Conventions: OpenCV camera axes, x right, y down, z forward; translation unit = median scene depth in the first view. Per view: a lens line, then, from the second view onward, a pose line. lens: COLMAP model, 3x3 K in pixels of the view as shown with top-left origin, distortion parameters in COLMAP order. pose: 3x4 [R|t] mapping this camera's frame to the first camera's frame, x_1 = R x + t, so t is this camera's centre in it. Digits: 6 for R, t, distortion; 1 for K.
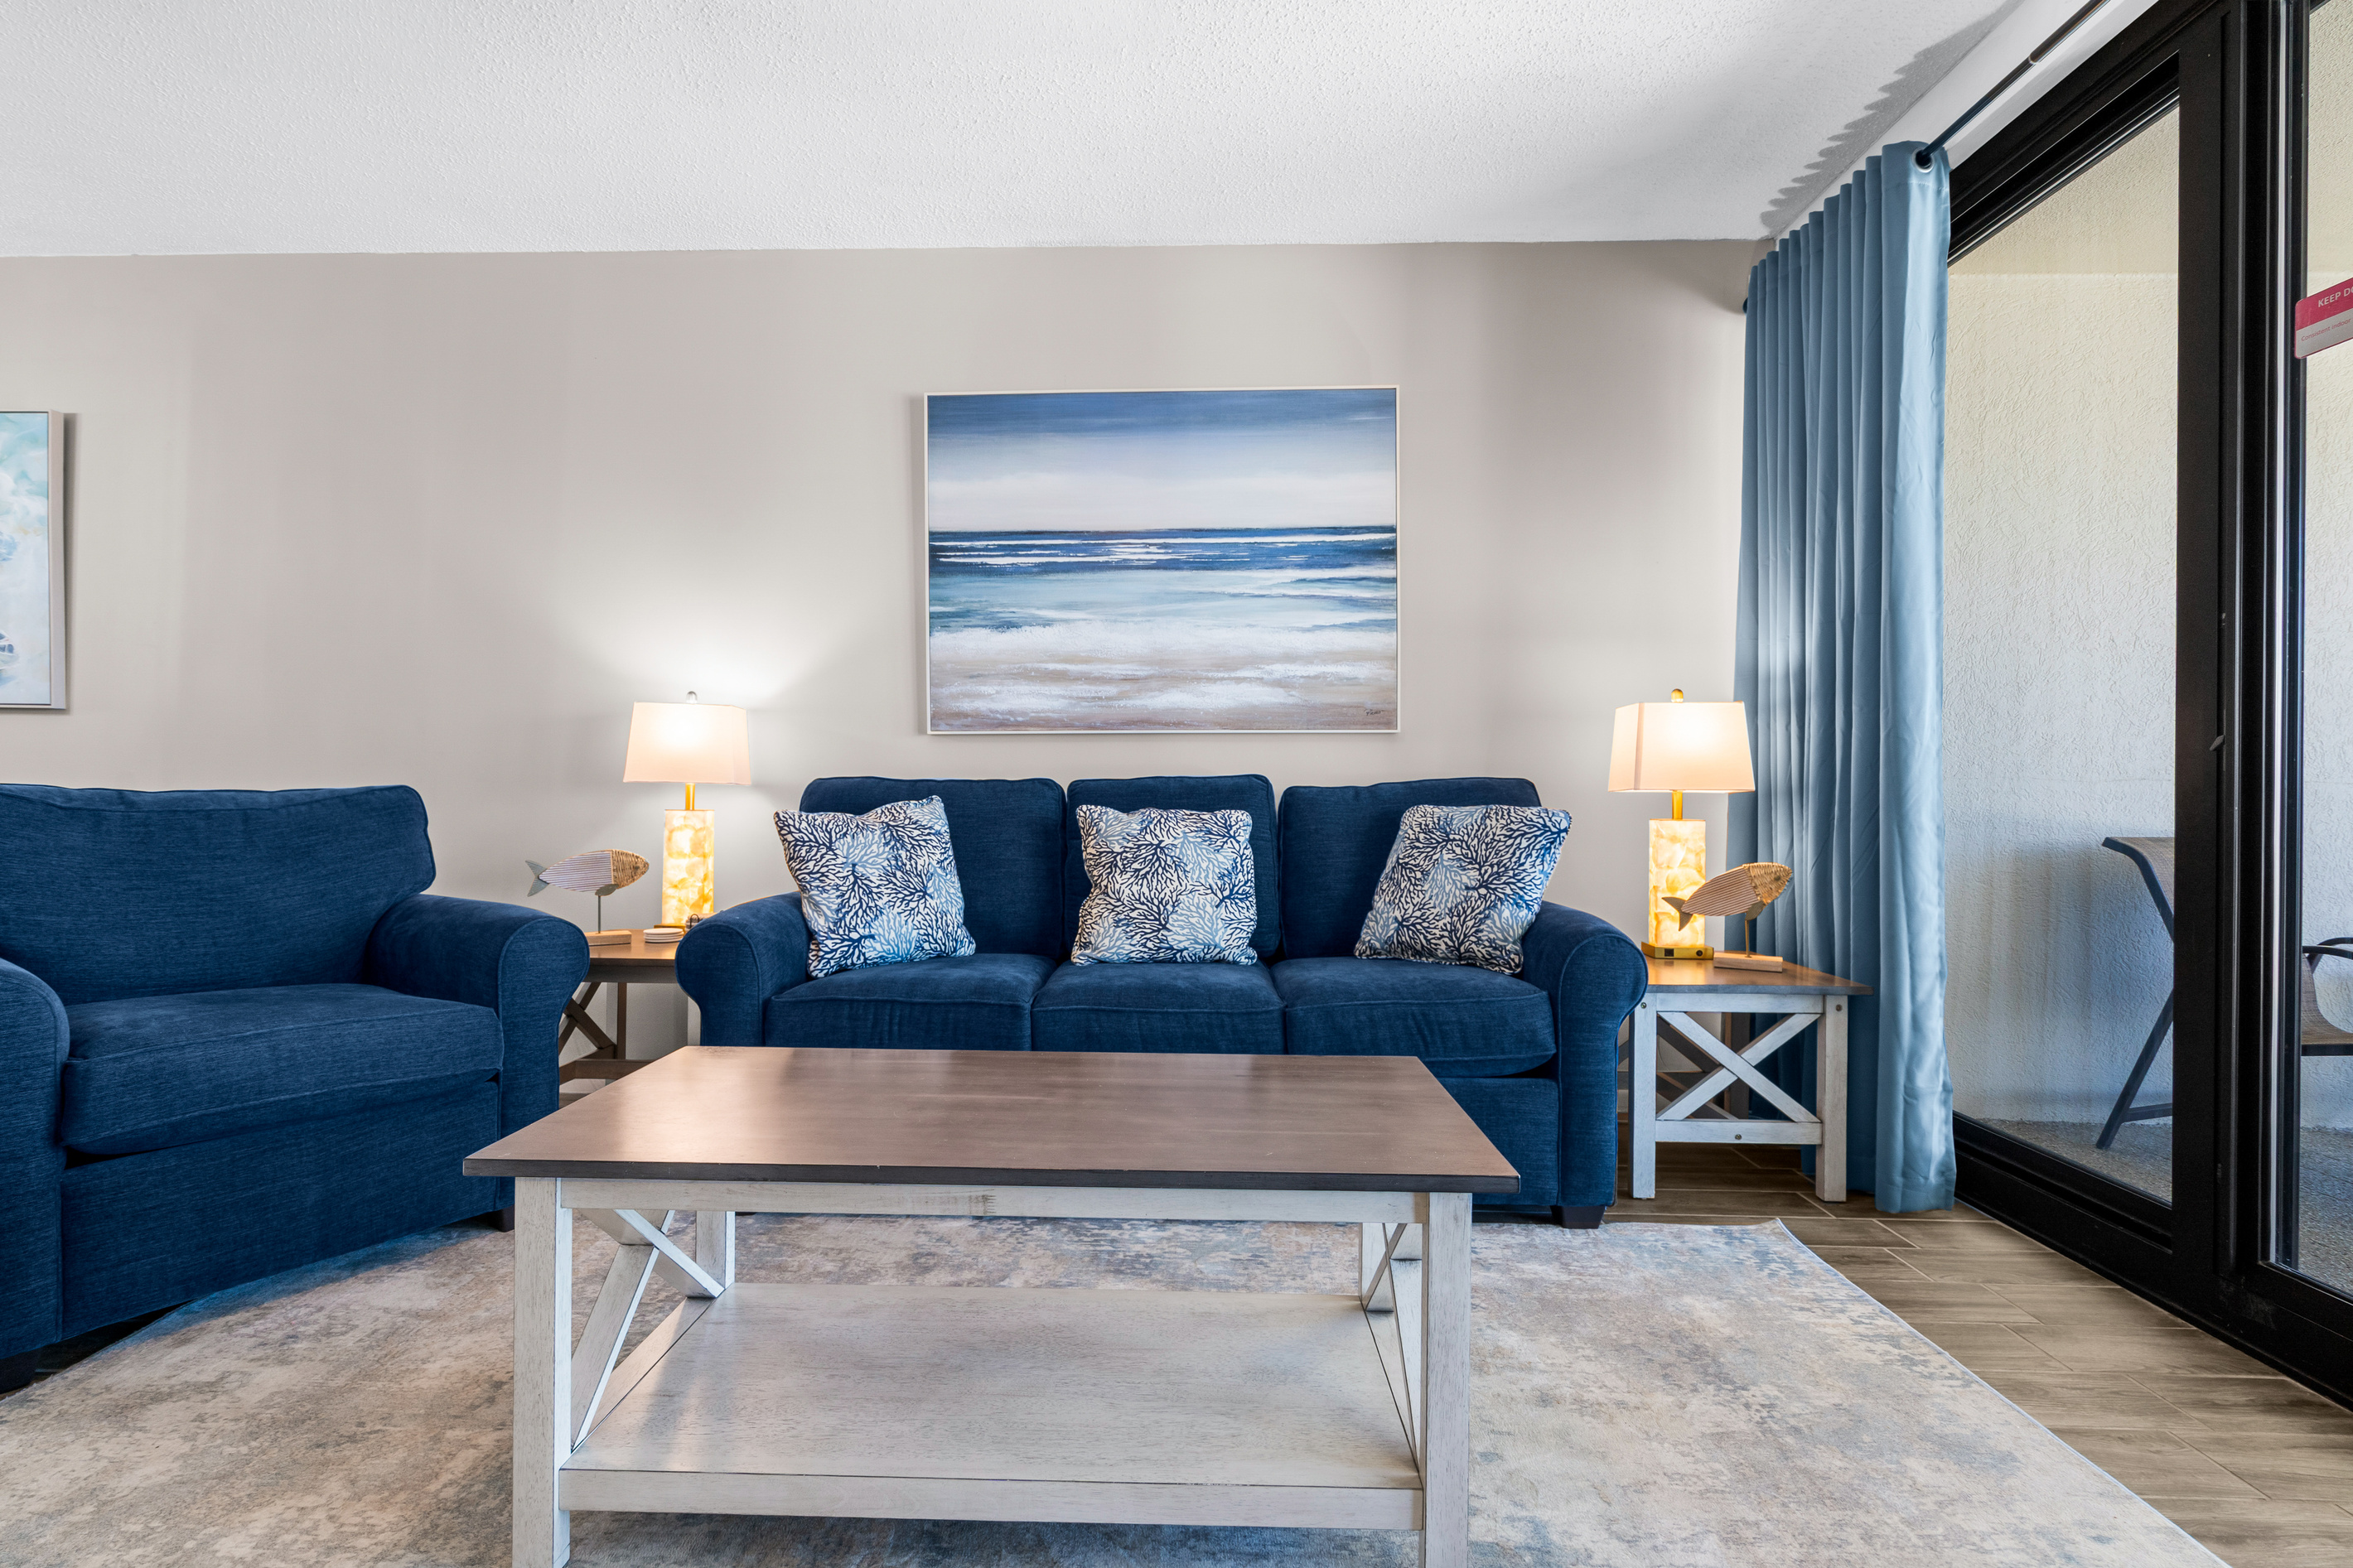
lens RADIAL K [[1073.6, 0, 1163.2], [0, 1073.6, 794.6], [0, 0, 1]] dist [-0.004778, 0.002184]
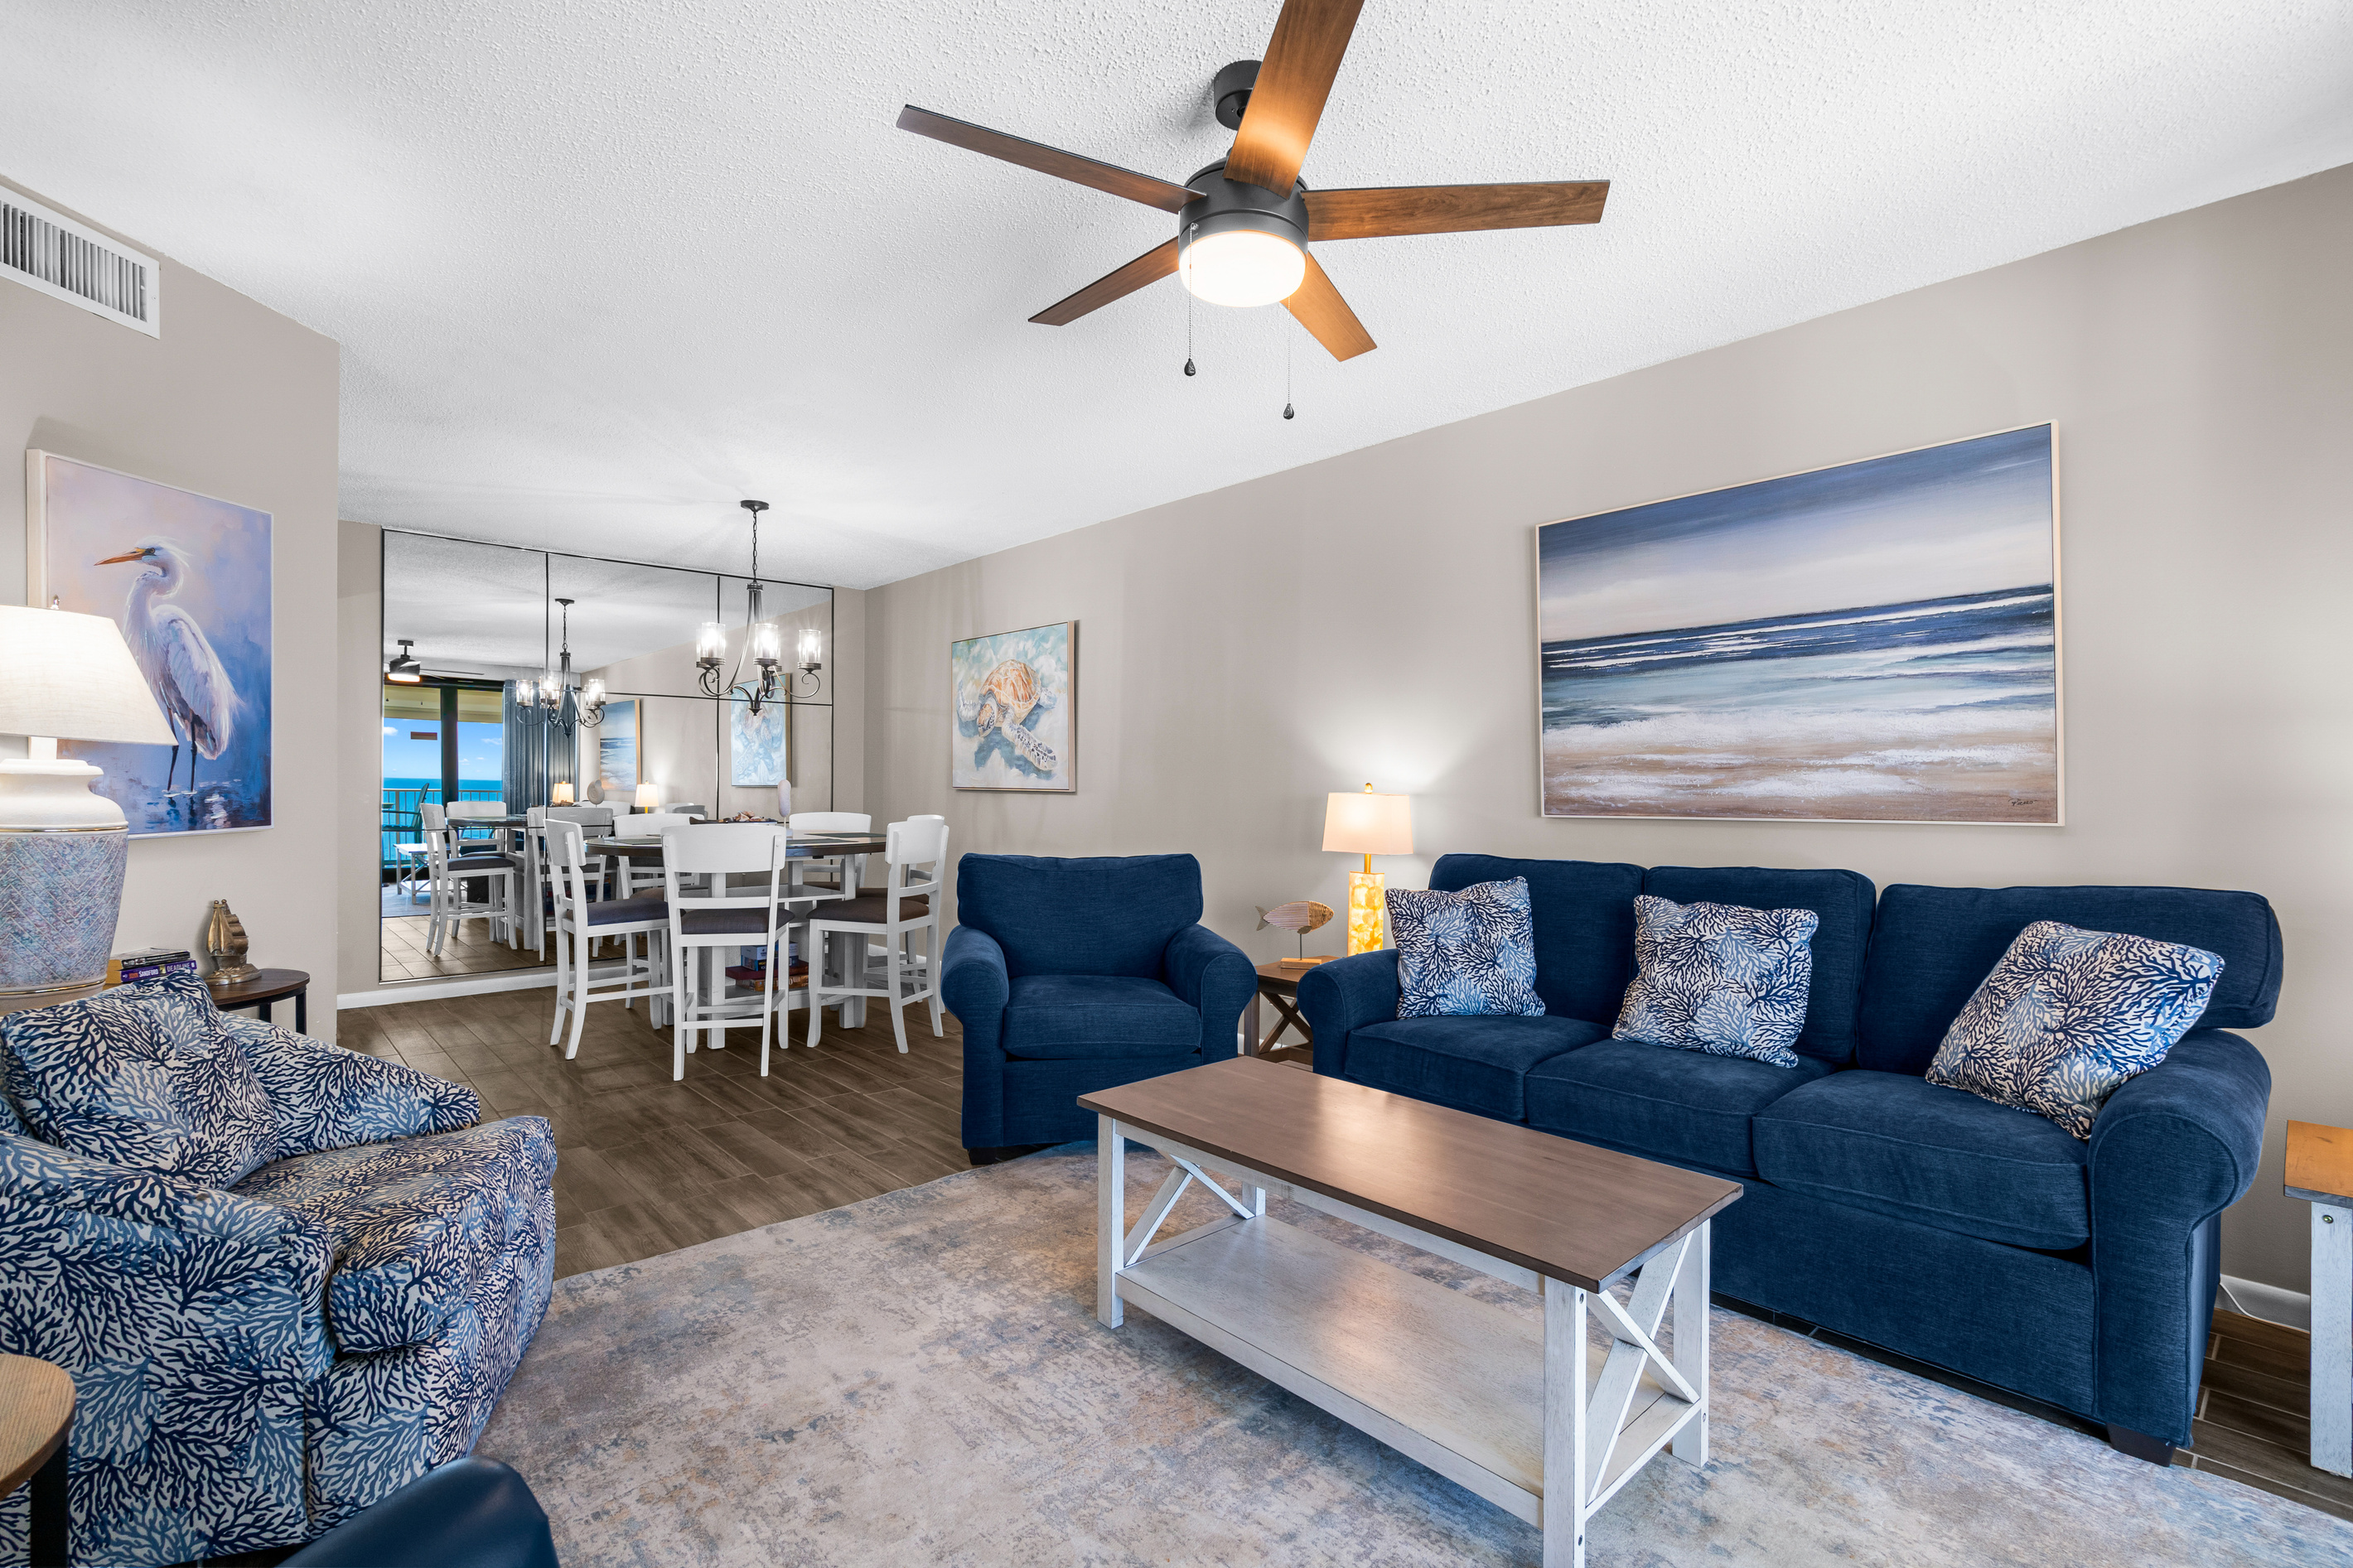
lens RADIAL K [[1073.6, 0, 1167.7], [0, 1073.6, 786.8], [0, 0, 1]] dist [-0.004778, 0.002184]
pose [[0.693234, -0.002243, -0.720709, 0.344160], [-0.001338, 0.999989, -0.004400, -0.085549], [0.720711, 0.004014, 0.693224, -0.096432]]
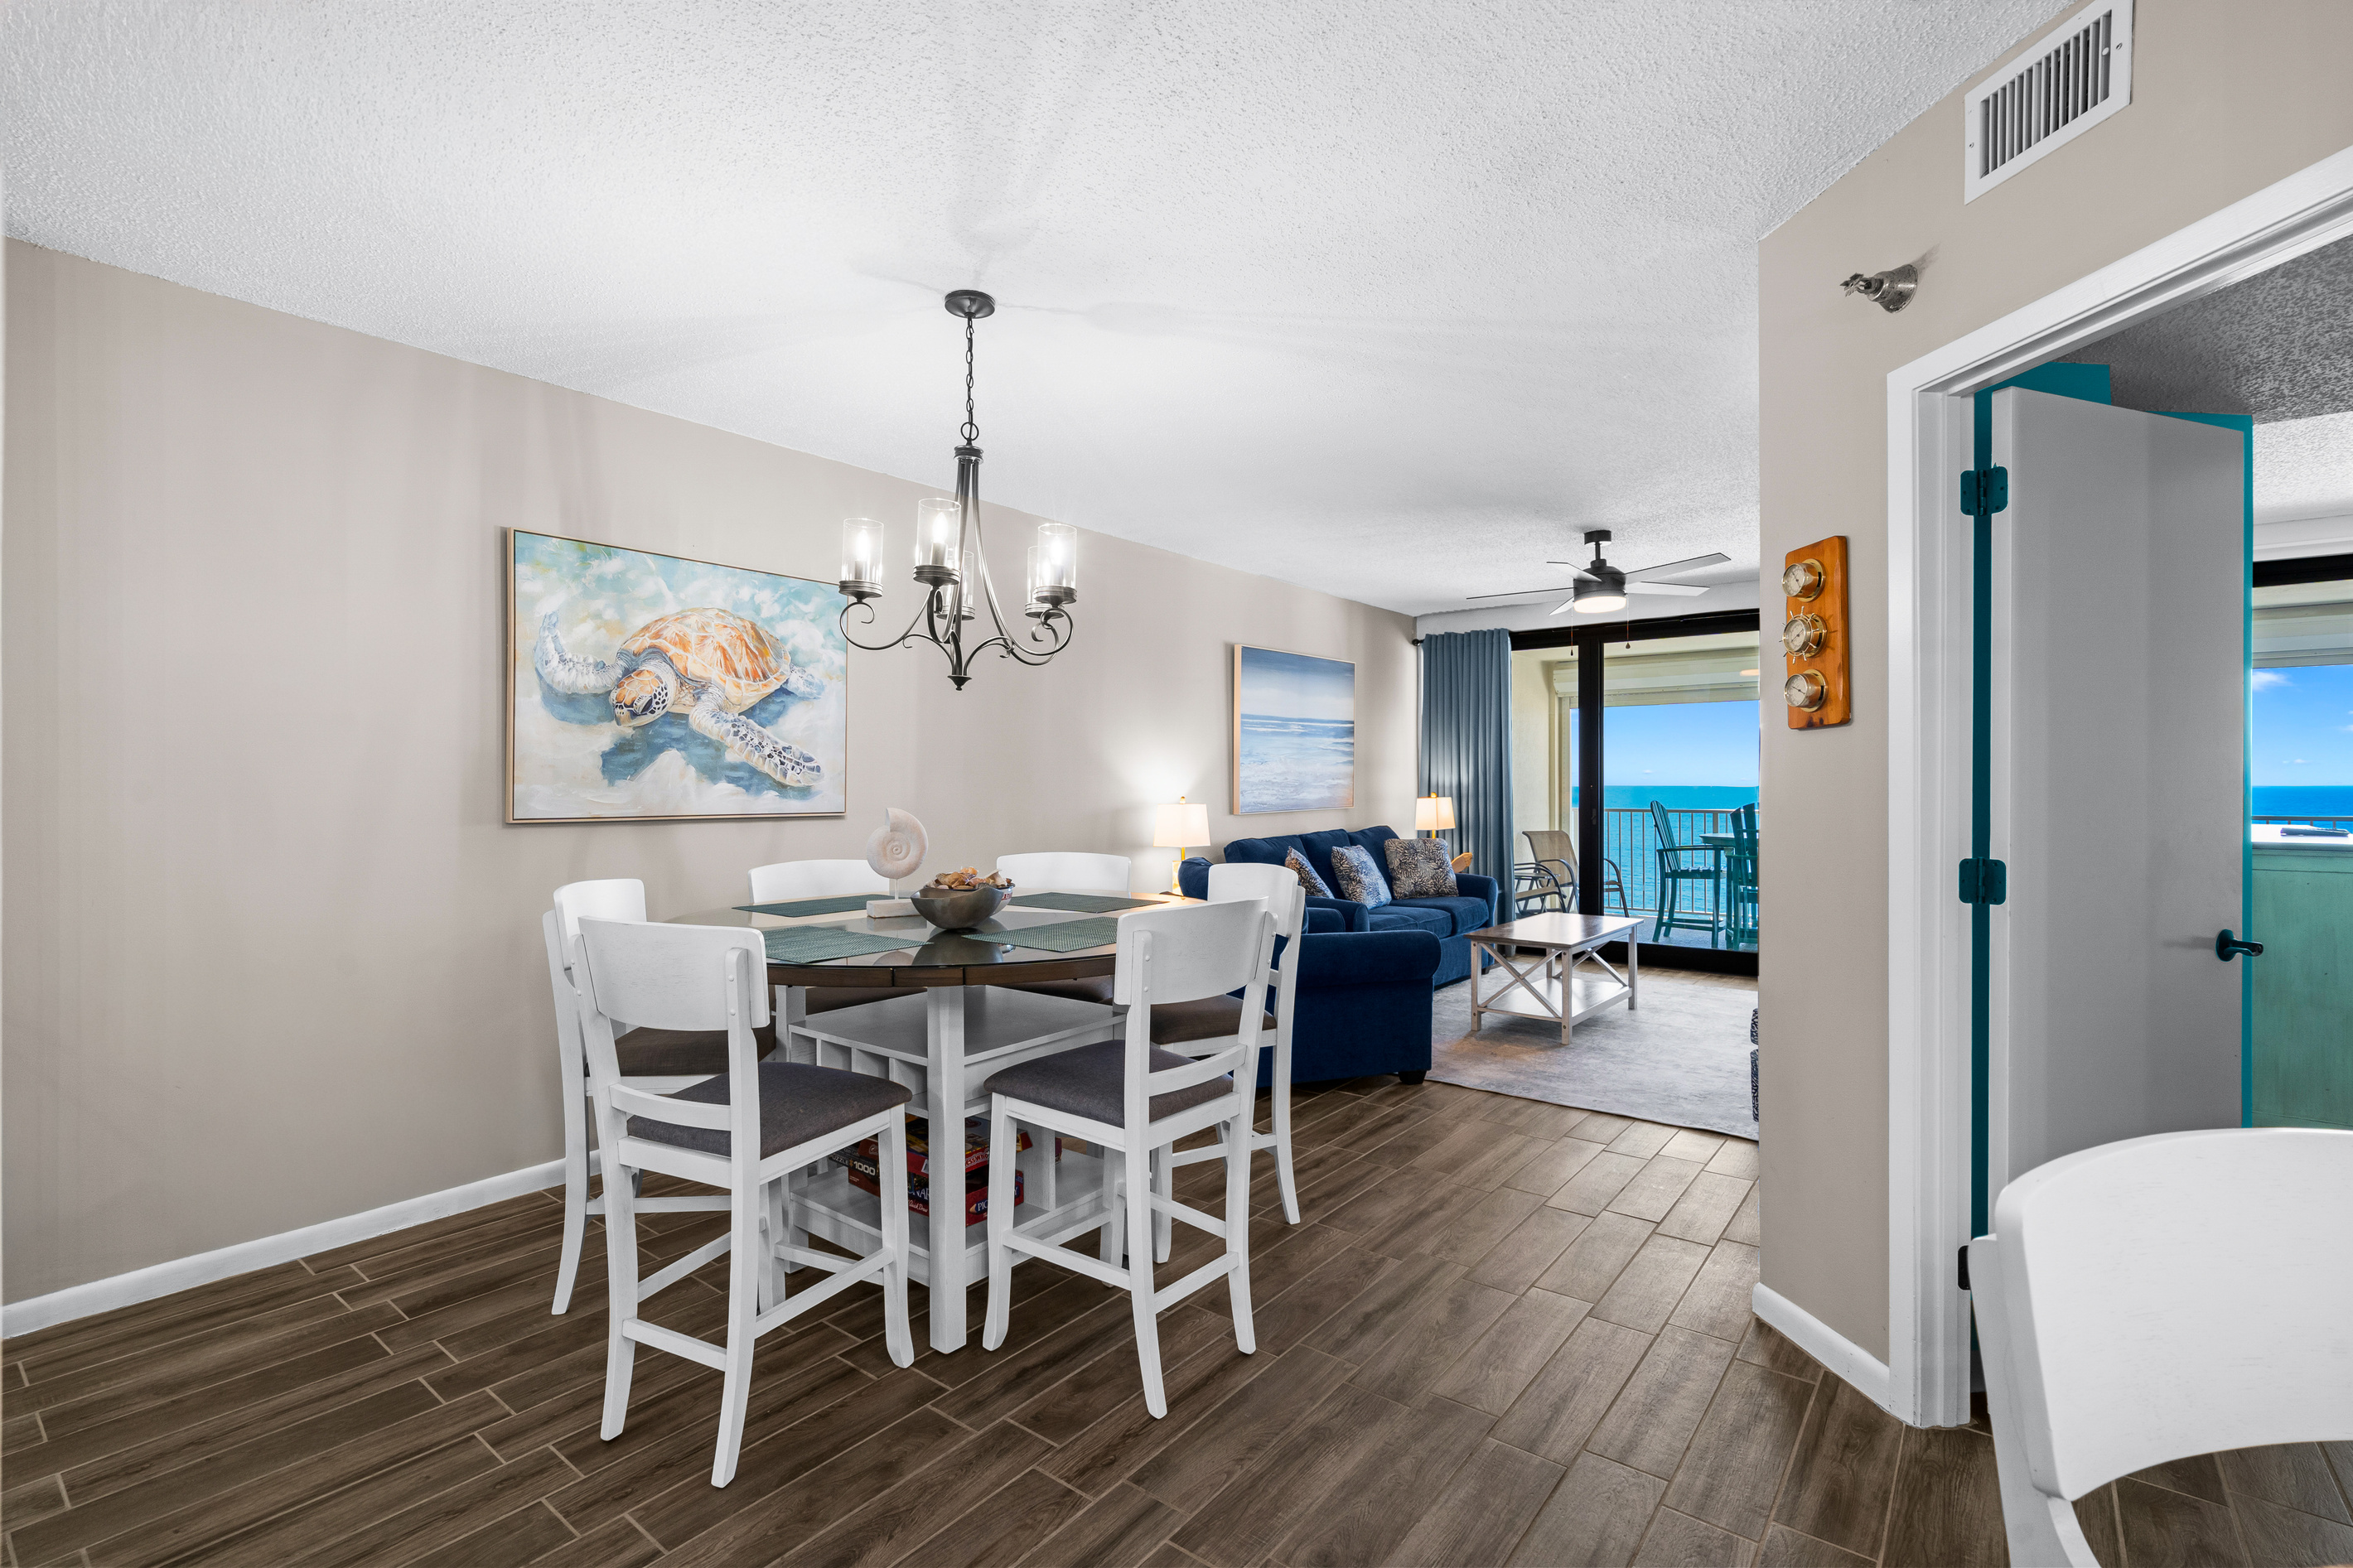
lens RADIAL K [[1073.6, 0, 1157.6], [0, 1073.6, 792.9], [0, 0, 1]] dist [-0.004778, 0.002184]
pose [[0.604193, -0.016040, 0.796677, -1.935484], [0.009060, 0.999871, 0.013260, -0.127615], [-0.796787, -0.000793, 0.604260, -0.083336]]
